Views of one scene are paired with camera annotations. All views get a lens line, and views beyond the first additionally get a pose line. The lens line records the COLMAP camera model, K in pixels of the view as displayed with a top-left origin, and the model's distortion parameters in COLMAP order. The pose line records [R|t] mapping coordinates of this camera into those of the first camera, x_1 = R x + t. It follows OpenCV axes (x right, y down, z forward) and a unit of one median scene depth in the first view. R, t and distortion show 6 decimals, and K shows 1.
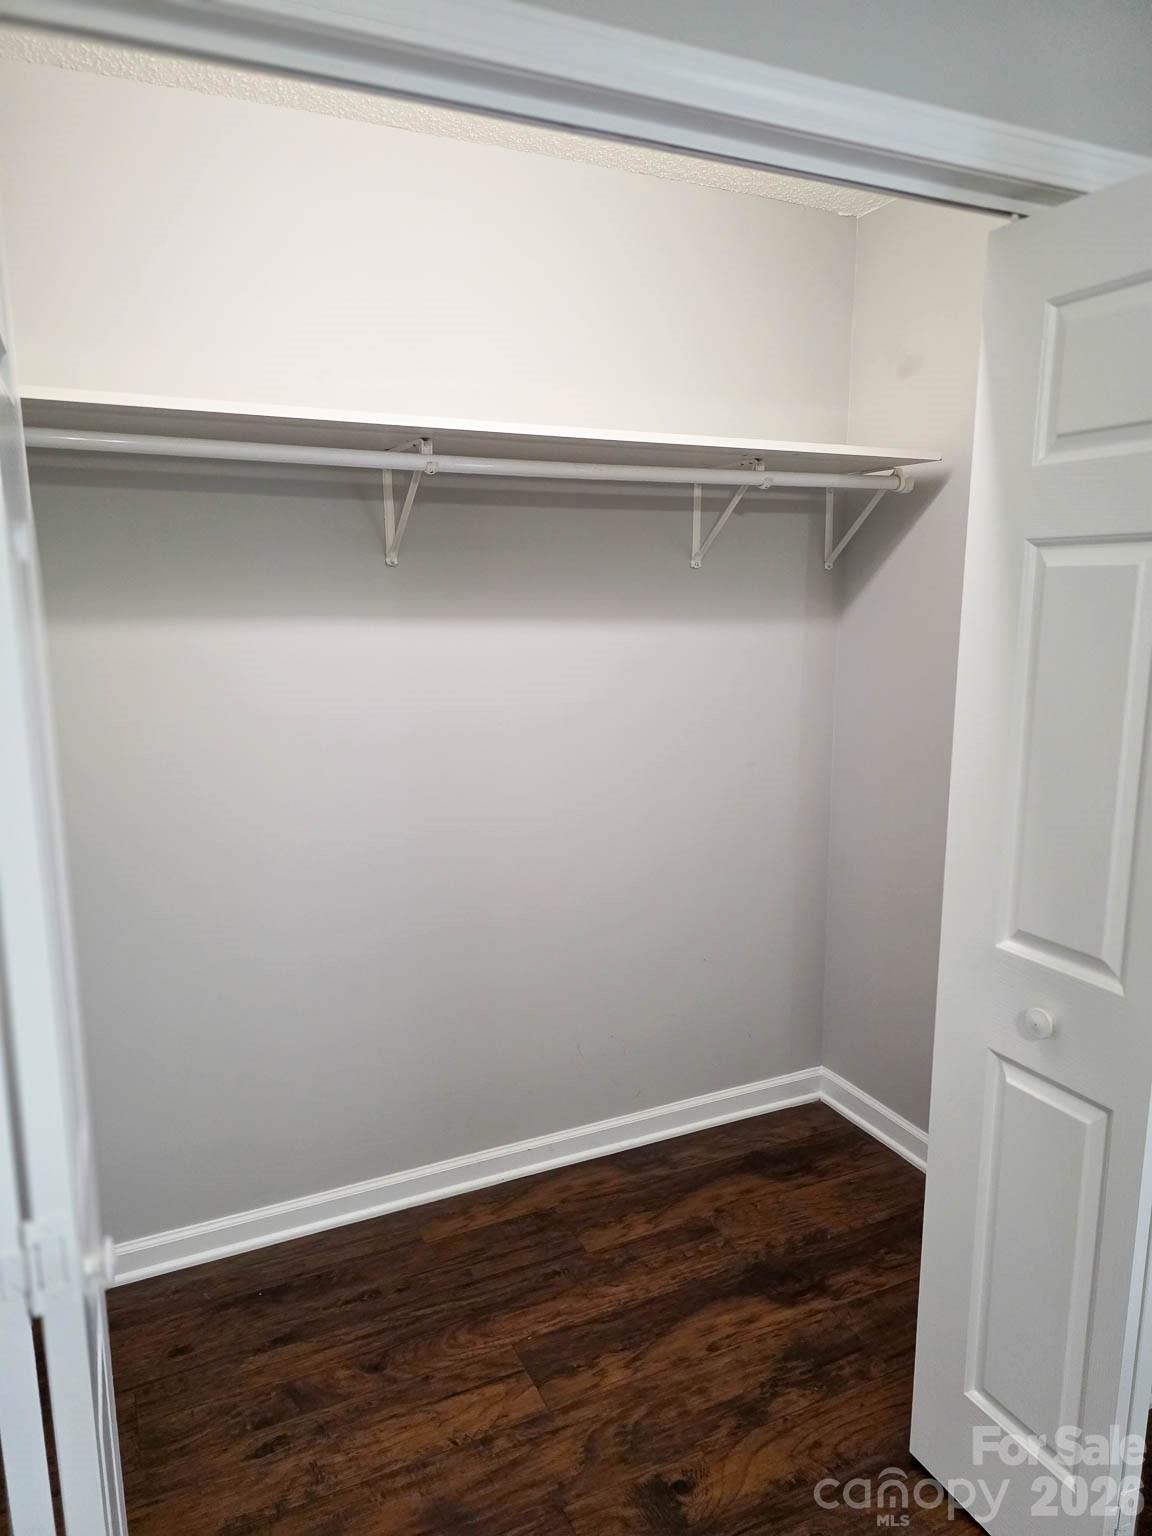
lens RADIAL K [[1039.4, 0, 569.0], [0, 1039.4, 769.2], [0, 0, 1]] dist [0.063742, -0.057723]
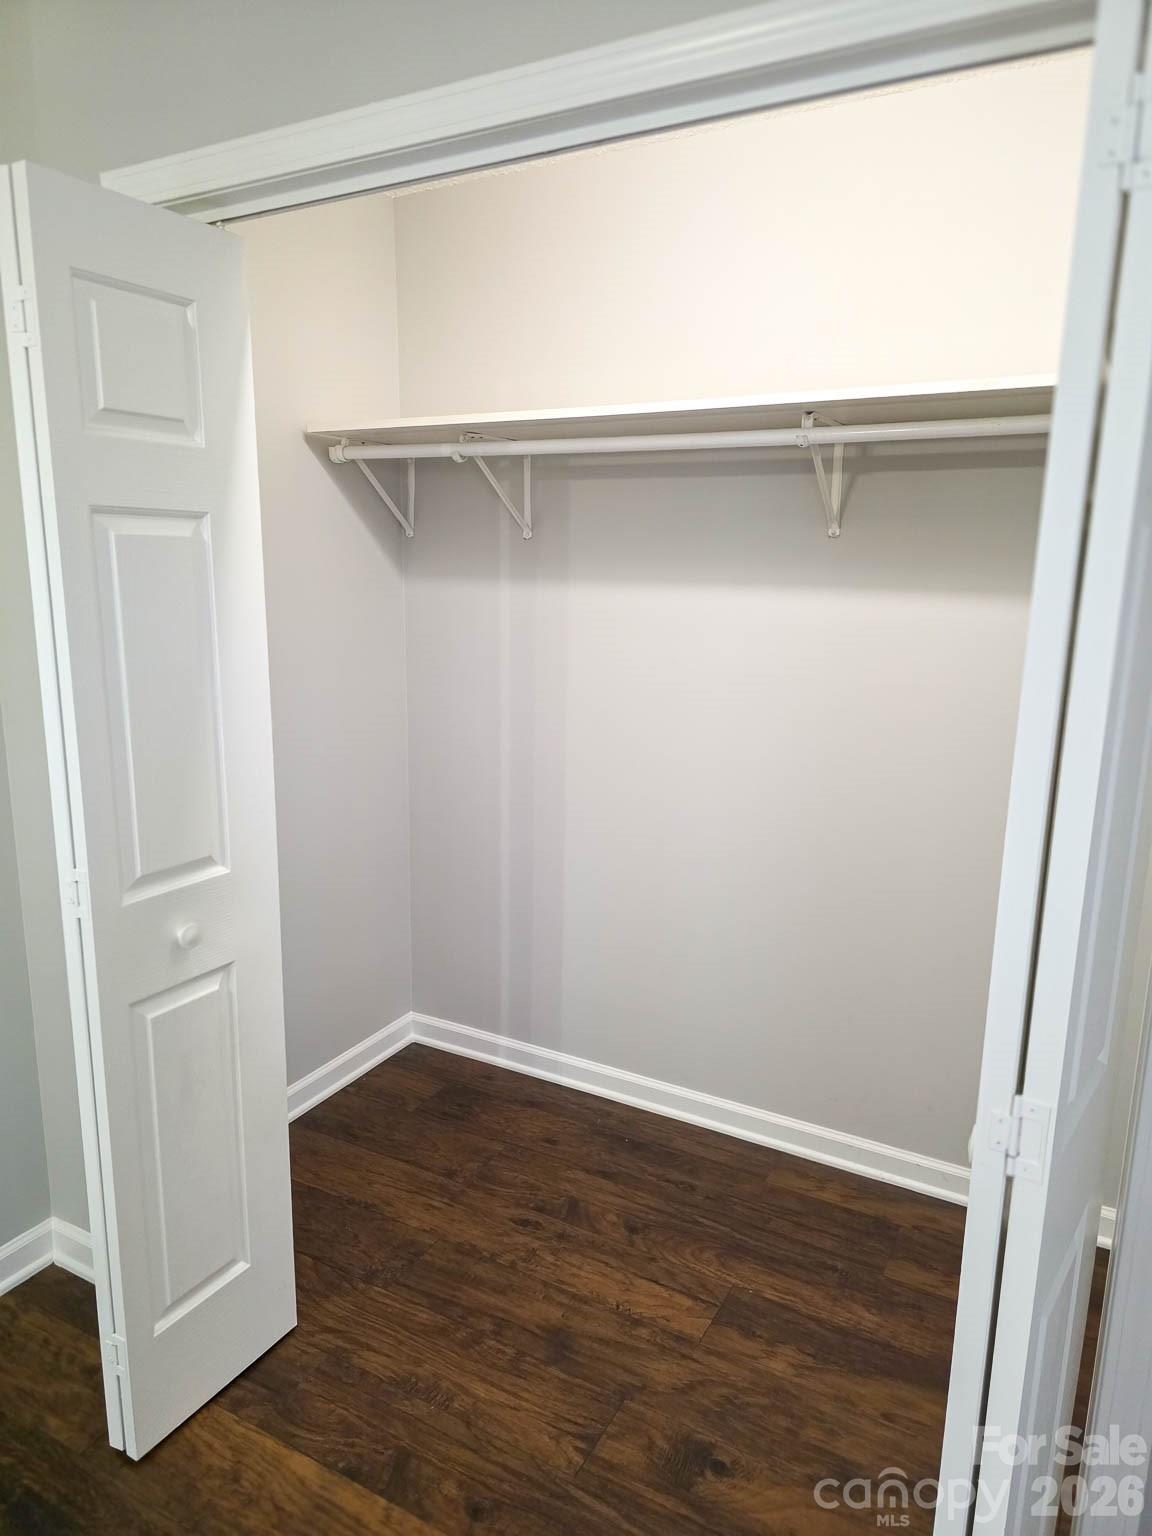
lens RADIAL K [[1039.4, 0, 569.0], [0, 1039.4, 769.2], [0, 0, 1]] dist [0.063742, -0.057723]
pose [[0.572881, 0.170898, -0.801624, 0.631672], [-0.155757, 0.982899, 0.098233, -0.035533], [0.804703, 0.068583, 0.589702, 0.229605]]
